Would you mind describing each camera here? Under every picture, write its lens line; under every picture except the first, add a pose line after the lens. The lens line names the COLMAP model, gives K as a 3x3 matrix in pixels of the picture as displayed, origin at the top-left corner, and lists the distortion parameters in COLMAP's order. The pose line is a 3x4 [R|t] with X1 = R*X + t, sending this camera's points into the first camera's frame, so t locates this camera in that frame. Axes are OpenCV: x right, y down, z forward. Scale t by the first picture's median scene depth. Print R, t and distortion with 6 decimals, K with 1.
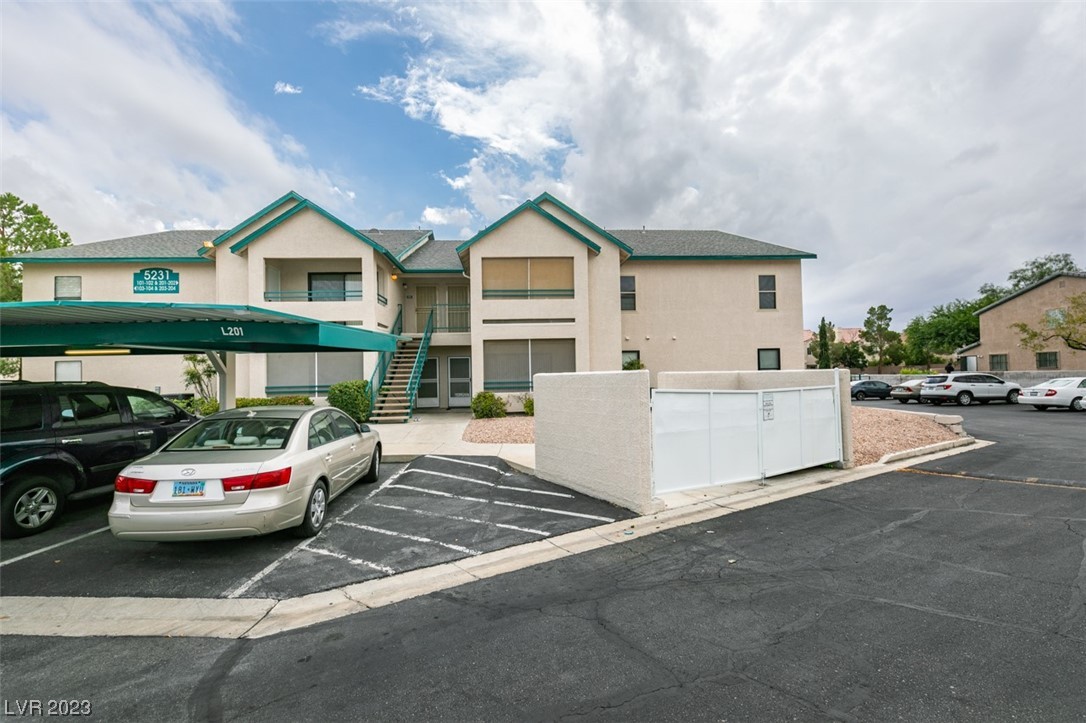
lens RADIAL K [[497.6, 0, 558.7], [0, 497.6, 364.1], [0, 0, 1]] dist [0.023836, 0.000222]
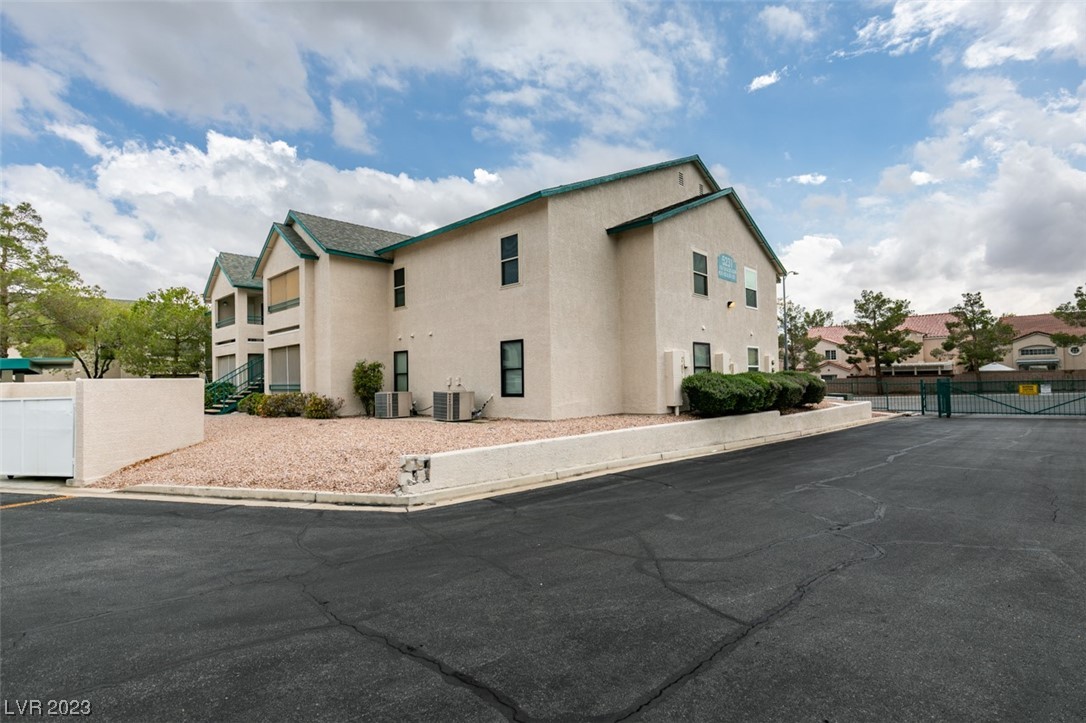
lens RADIAL K [[522.9, 0, 543.0], [0, 522.9, 361.5], [0, 0, 1]] dist [0.000554, 0.000202]
pose [[0.658020, -0.018498, -0.752773, 1.016815], [0.025247, 0.999678, -0.002496, 0.001548], [0.752577, -0.017363, 0.658275, 0.558018]]
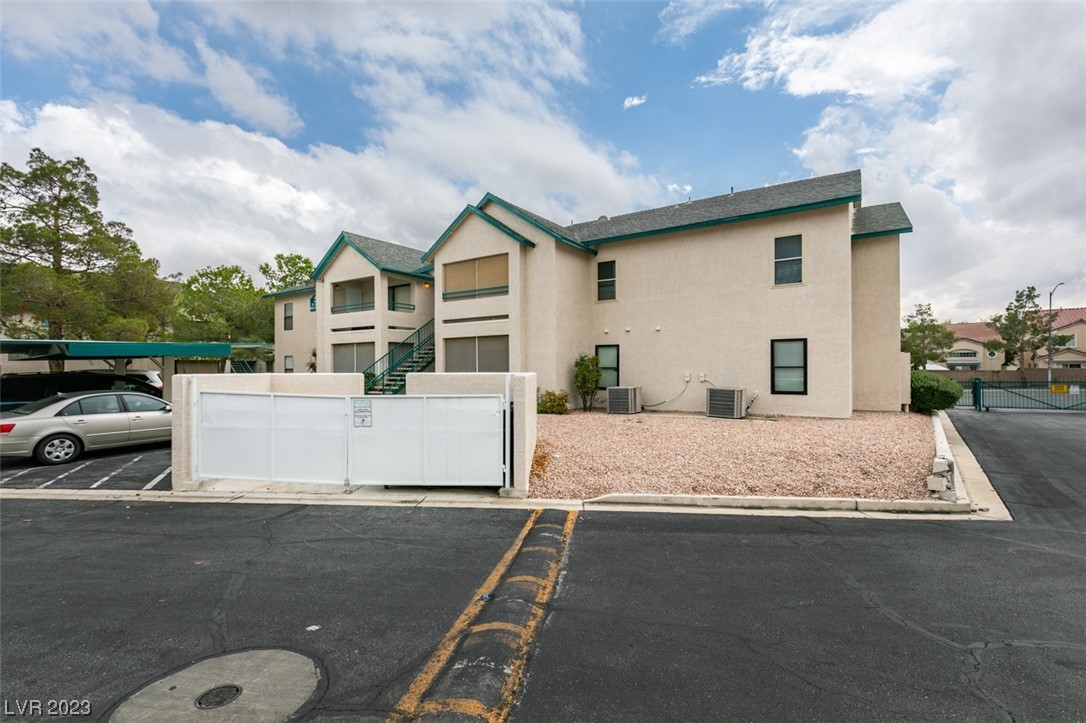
lens RADIAL K [[492.0, 0, 543.0], [0, 492.0, 361.5], [0, 0, 1]] dist [0.016639, 0.000166]
pose [[0.778544, 0.009347, -0.627520, 0.599503], [0.002981, 0.999823, 0.018591, -0.013203], [0.627582, -0.016345, 0.778379, 0.230425]]
